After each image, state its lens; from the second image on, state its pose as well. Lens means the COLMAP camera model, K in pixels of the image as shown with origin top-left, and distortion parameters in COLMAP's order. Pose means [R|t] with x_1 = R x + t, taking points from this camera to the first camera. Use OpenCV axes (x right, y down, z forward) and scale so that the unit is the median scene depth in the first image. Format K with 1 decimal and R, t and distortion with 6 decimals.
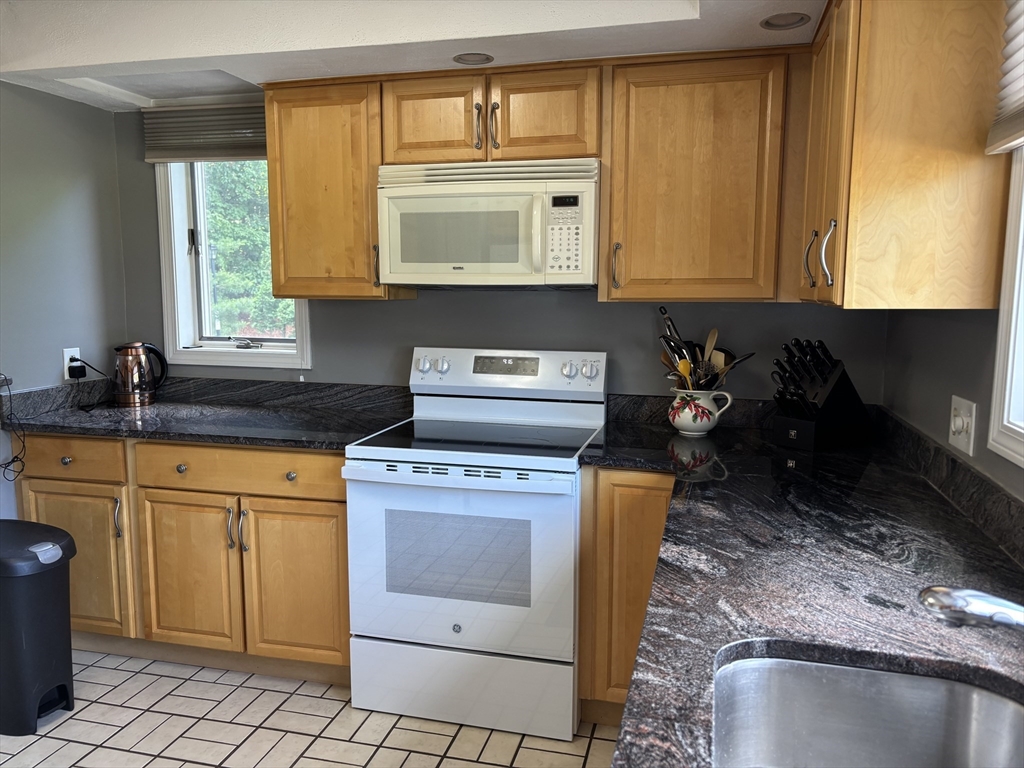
lens RADIAL K [[769.4, 0, 516.3], [0, 769.4, 388.1], [0, 0, 1]] dist [0.049338, -0.056903]
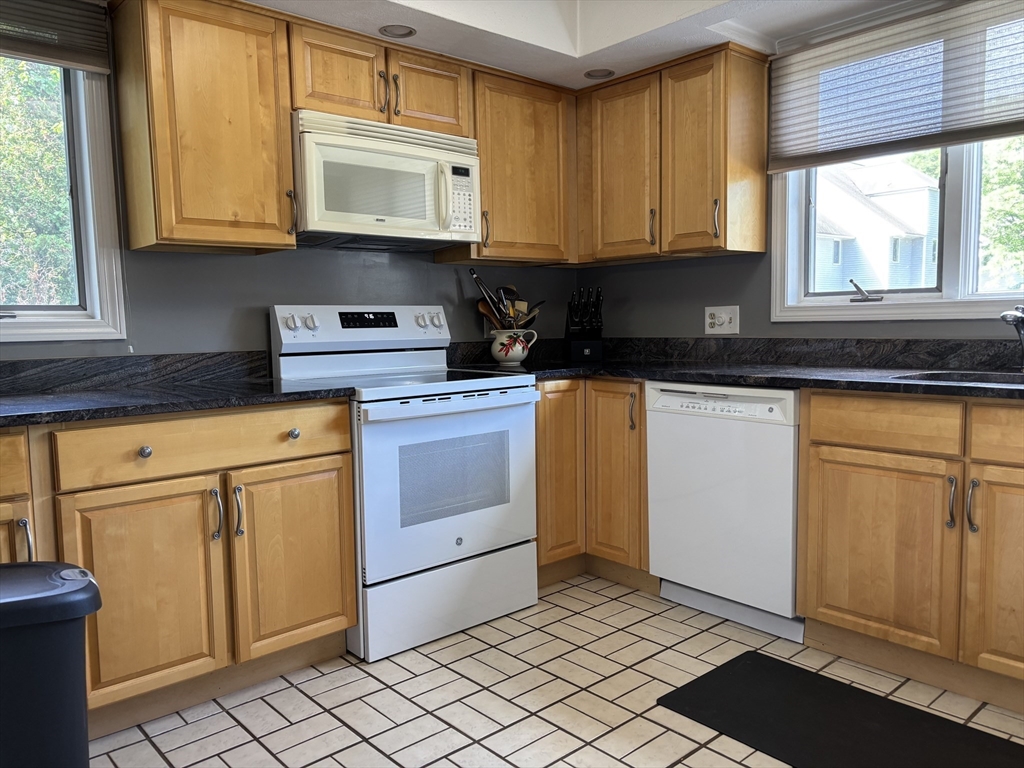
lens RADIAL K [[769.4, 0, 514.9], [0, 769.4, 383.4], [0, 0, 1]] dist [0.049338, -0.056903]
pose [[0.561028, -0.086518, 0.823263, -0.867231], [0.127330, 0.991707, 0.017449, 0.071324], [-0.817945, 0.095037, 0.567392, 0.267688]]
